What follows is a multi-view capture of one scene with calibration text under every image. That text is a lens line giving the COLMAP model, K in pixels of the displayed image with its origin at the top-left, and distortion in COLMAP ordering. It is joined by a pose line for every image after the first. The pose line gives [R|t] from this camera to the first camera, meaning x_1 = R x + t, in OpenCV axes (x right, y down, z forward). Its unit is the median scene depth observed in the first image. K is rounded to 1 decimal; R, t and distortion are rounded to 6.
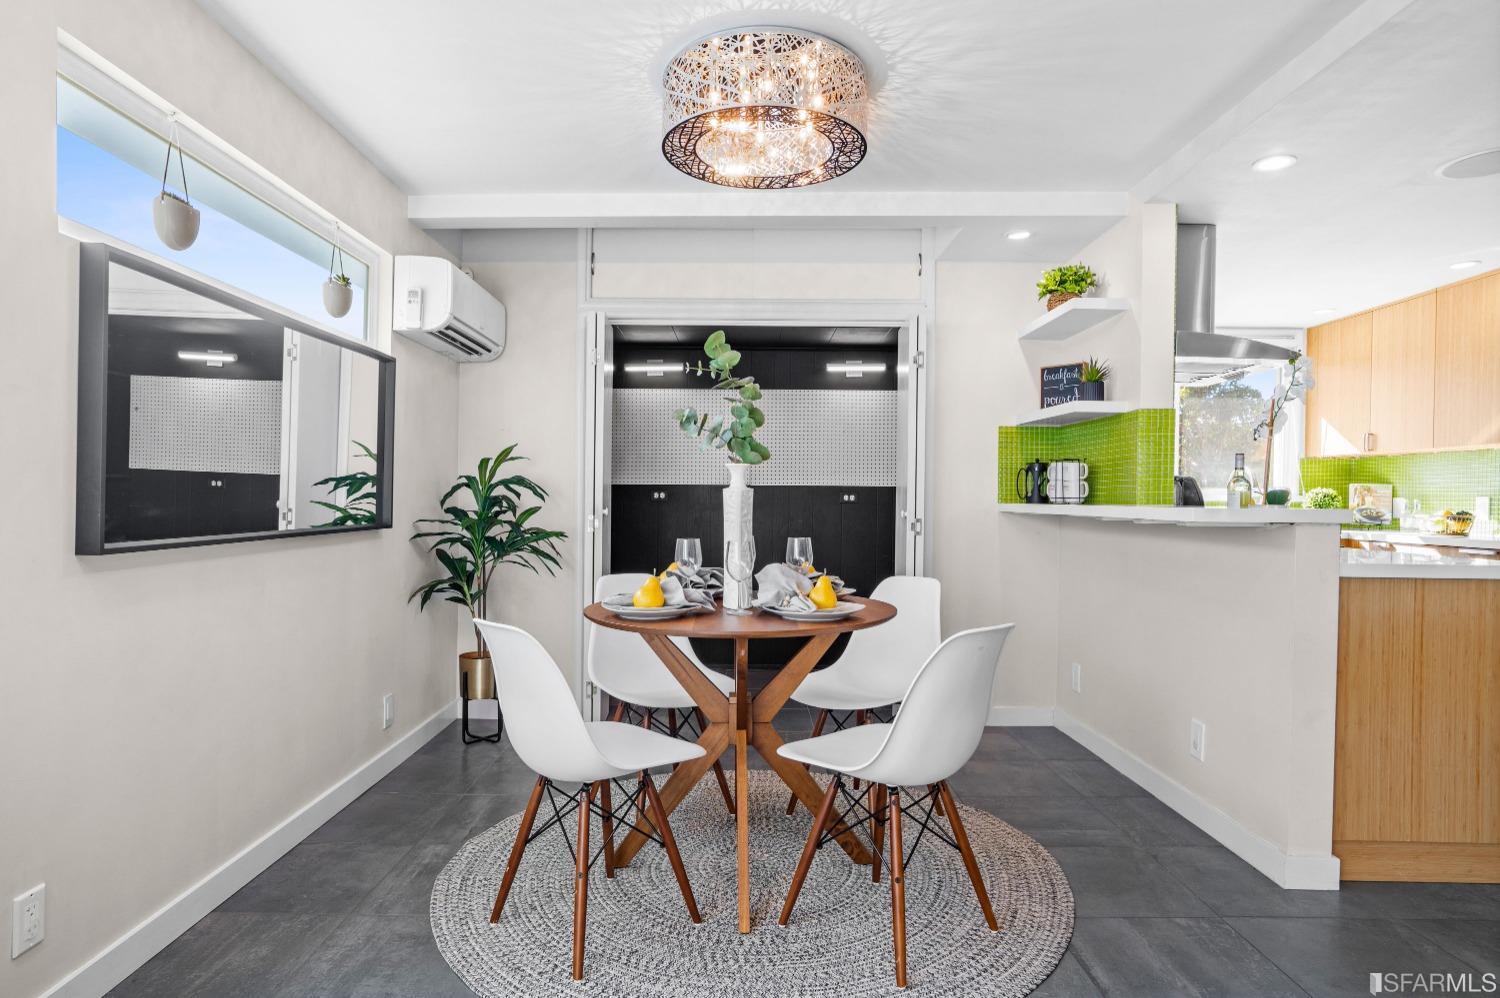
lens RADIAL K [[841.1, 0, 745.1], [0, 841.1, 506.5], [0, 0, 1]] dist [0.002496, 0.002096]
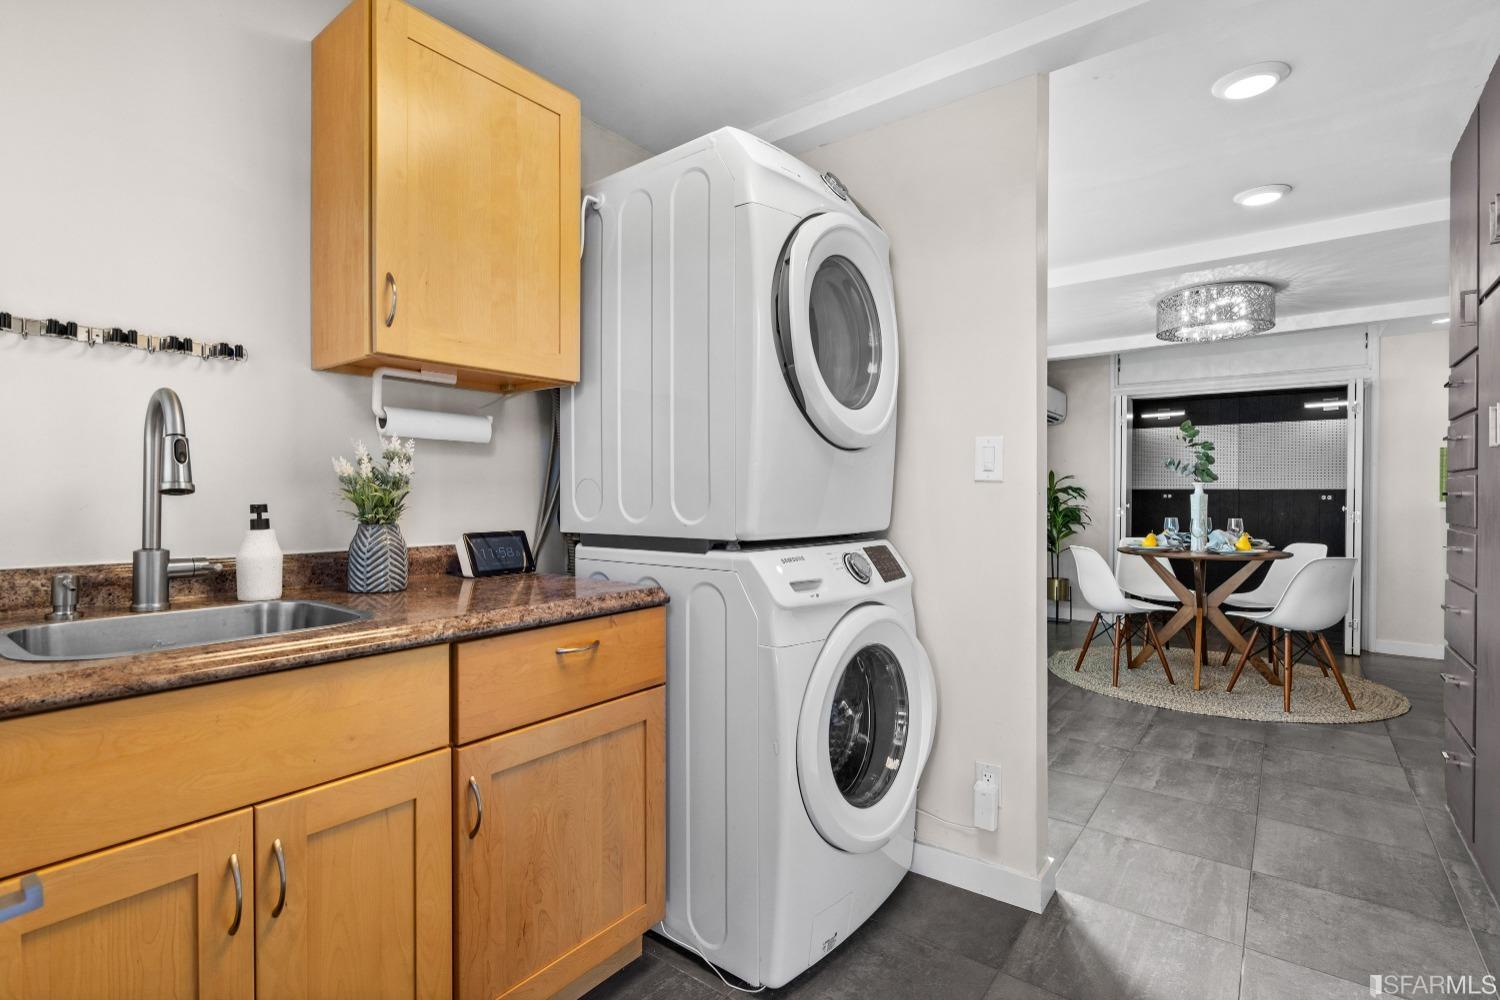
lens RADIAL K [[701.7, 0, 728.5], [0, 701.7, 501.0], [0, 0, 1]] dist [-0.001957, 0.000137]
pose [[0.776432, -0.001417, -0.630199, 0.176299], [-0.001876, 0.999988, -0.004560, 0.005287], [0.630198, 0.004723, 0.776420, -1.059586]]
